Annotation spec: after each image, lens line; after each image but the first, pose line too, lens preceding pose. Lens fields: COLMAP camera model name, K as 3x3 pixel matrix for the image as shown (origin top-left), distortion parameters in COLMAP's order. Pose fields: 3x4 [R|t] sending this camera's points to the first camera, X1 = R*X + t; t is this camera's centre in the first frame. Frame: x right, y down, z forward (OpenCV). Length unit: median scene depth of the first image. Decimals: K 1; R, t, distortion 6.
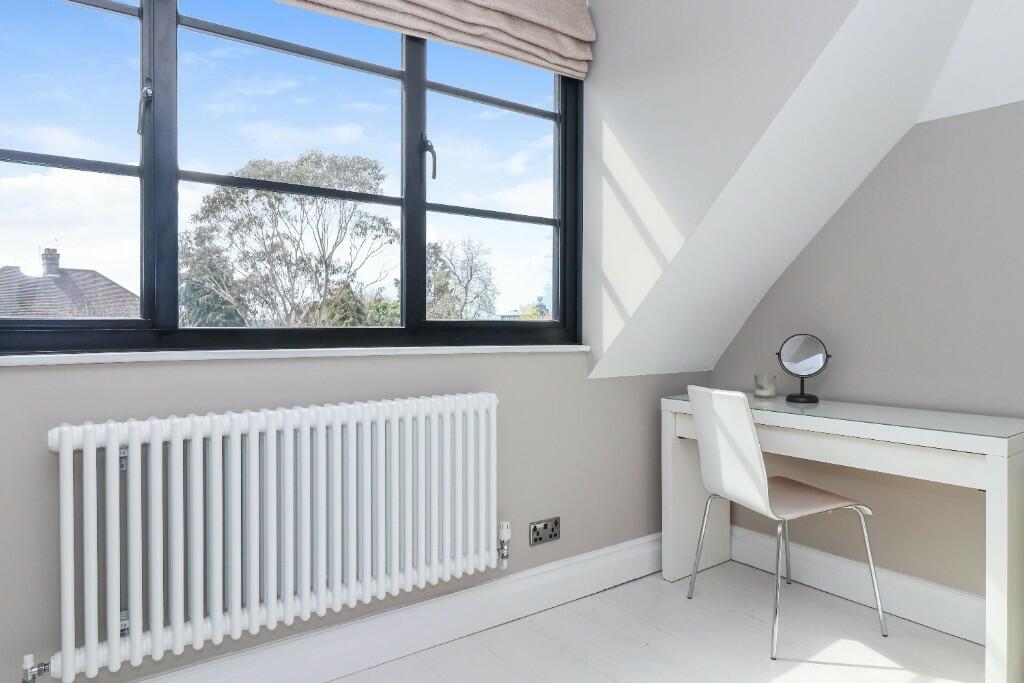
lens RADIAL K [[648.6, 0, 512.0], [0, 648.6, 341.5], [0, 0, 1]] dist [0.039000, 0.000696]
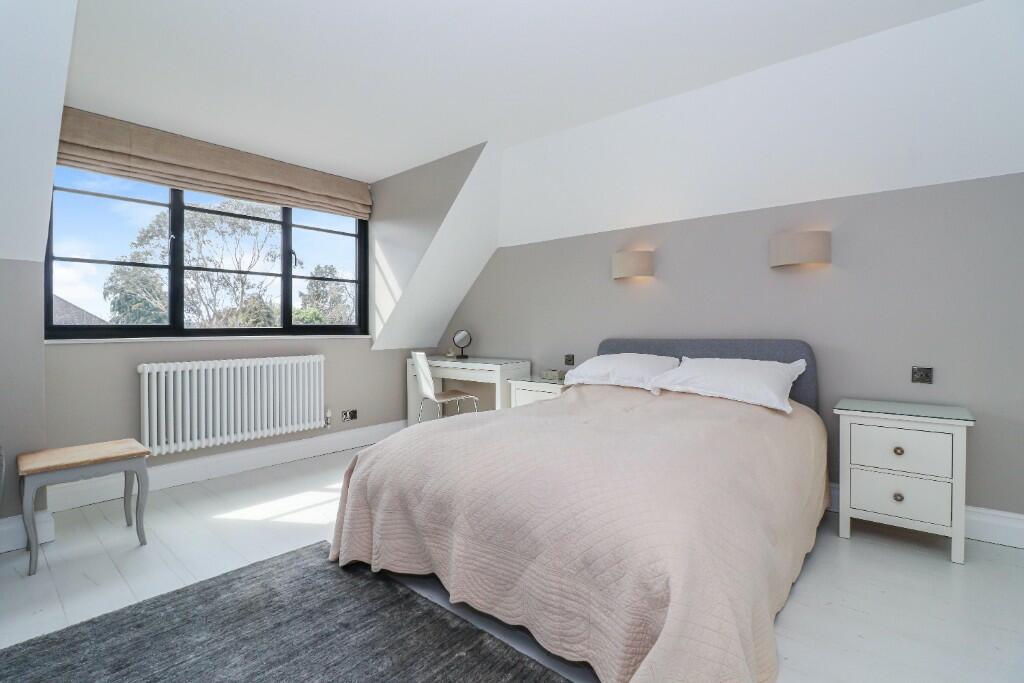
lens RADIAL K [[477.8, 0, 507.7], [0, 477.8, 333.0], [0, 0, 1]] dist [-0.003409, -0.000429]
pose [[0.973544, -0.005509, 0.228432, 0.201474], [0.008035, 0.999916, -0.010129, 0.018229], [-0.228357, 0.011696, 0.973507, -0.748586]]
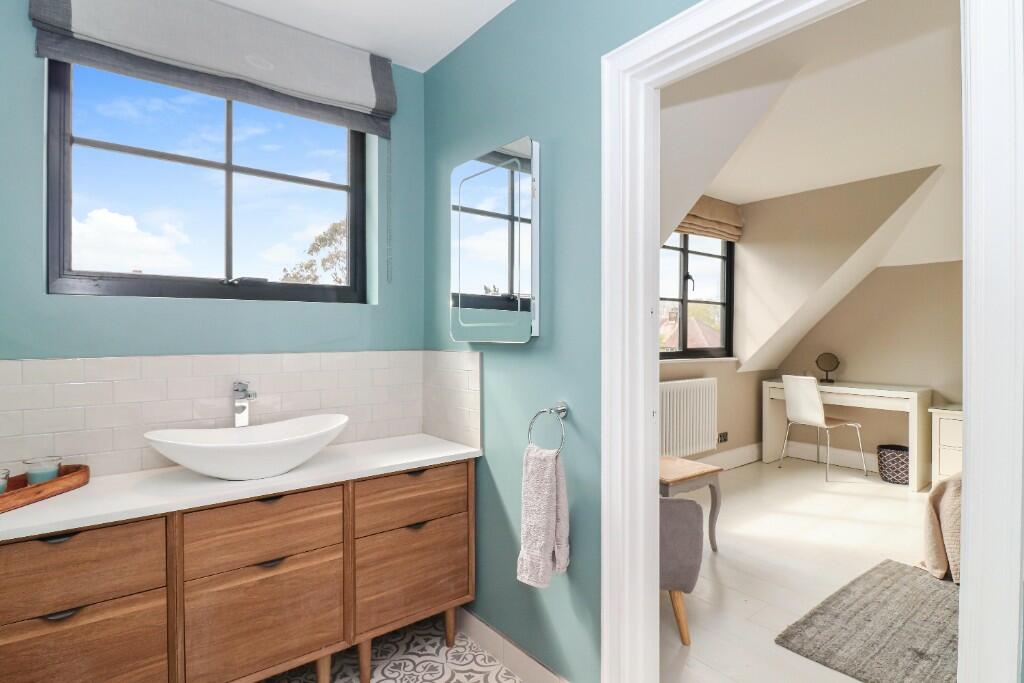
lens RADIAL K [[537.5, 0, 512.0], [0, 537.5, 341.5], [0, 0, 1]] dist [-0.000646, -0.000336]
pose [[0.998692, 0.004274, 0.050959, -0.764380], [-0.003923, 0.999968, -0.006976, -0.034721], [-0.050987, 0.006767, 0.998676, -0.838548]]
